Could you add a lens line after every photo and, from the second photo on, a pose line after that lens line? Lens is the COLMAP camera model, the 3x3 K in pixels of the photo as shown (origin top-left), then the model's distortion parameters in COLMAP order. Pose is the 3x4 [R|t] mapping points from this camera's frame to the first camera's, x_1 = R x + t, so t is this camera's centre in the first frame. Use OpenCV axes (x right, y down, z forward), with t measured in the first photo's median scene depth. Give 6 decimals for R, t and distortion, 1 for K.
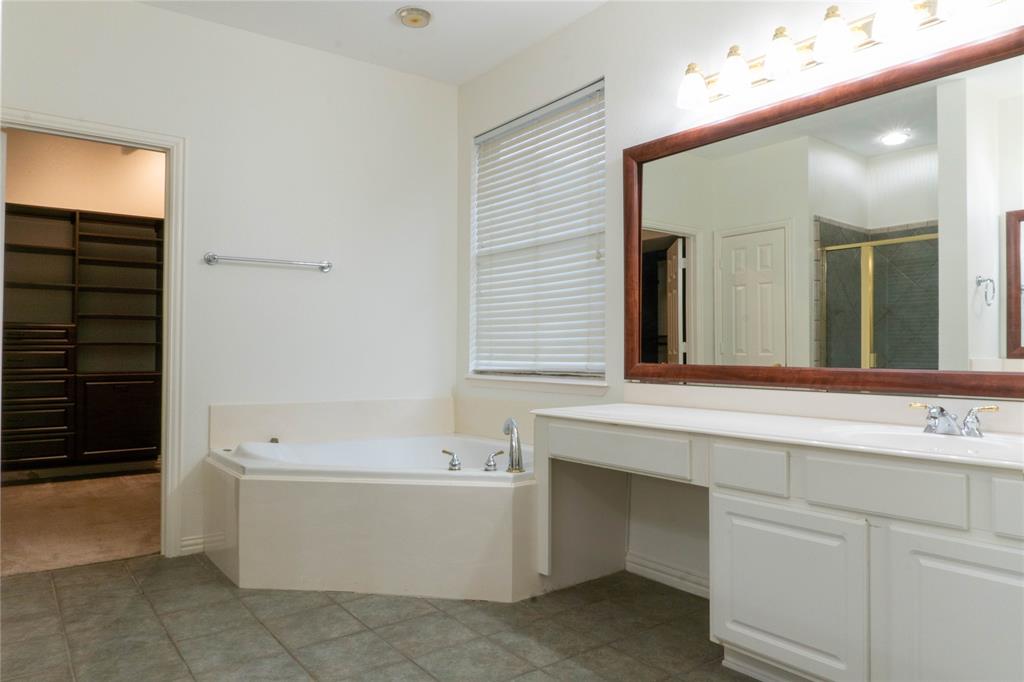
lens RADIAL K [[712.9, 0, 512.0], [0, 712.9, 341.0], [0, 0, 1]] dist [-0.001297, 0.001004]
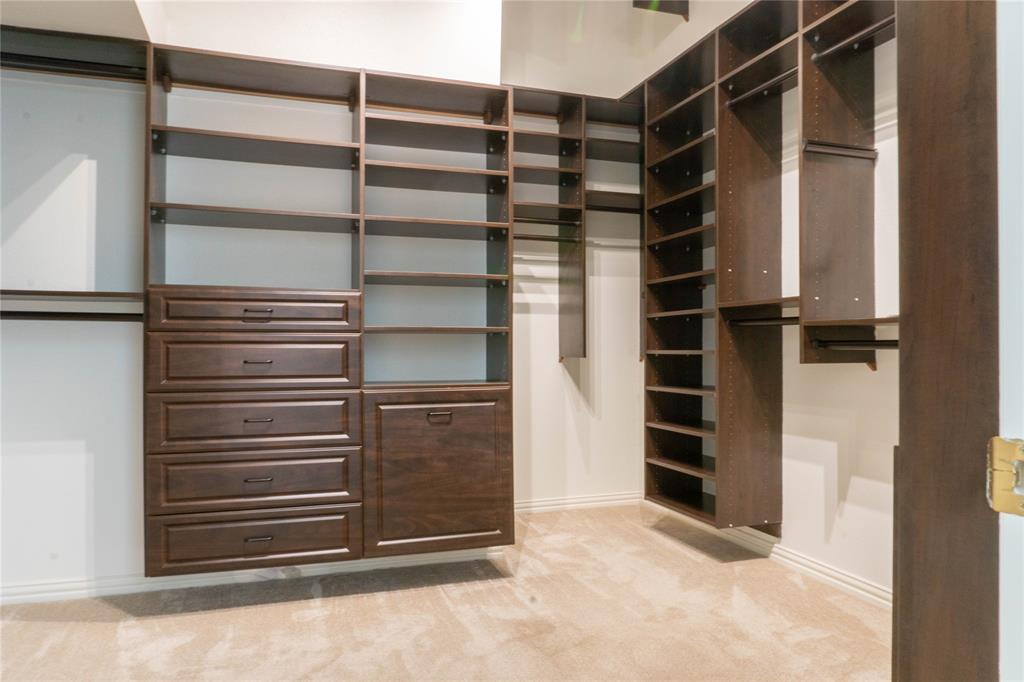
lens RADIAL K [[712.9, 0, 512.0], [0, 712.9, 341.0], [0, 0, 1]] dist [-0.001297, 0.001004]
pose [[0.946475, -0.004075, -0.322752, -0.342570], [0.009844, 0.999820, 0.016246, 0.004650], [0.322627, -0.018554, 0.946344, 0.547594]]
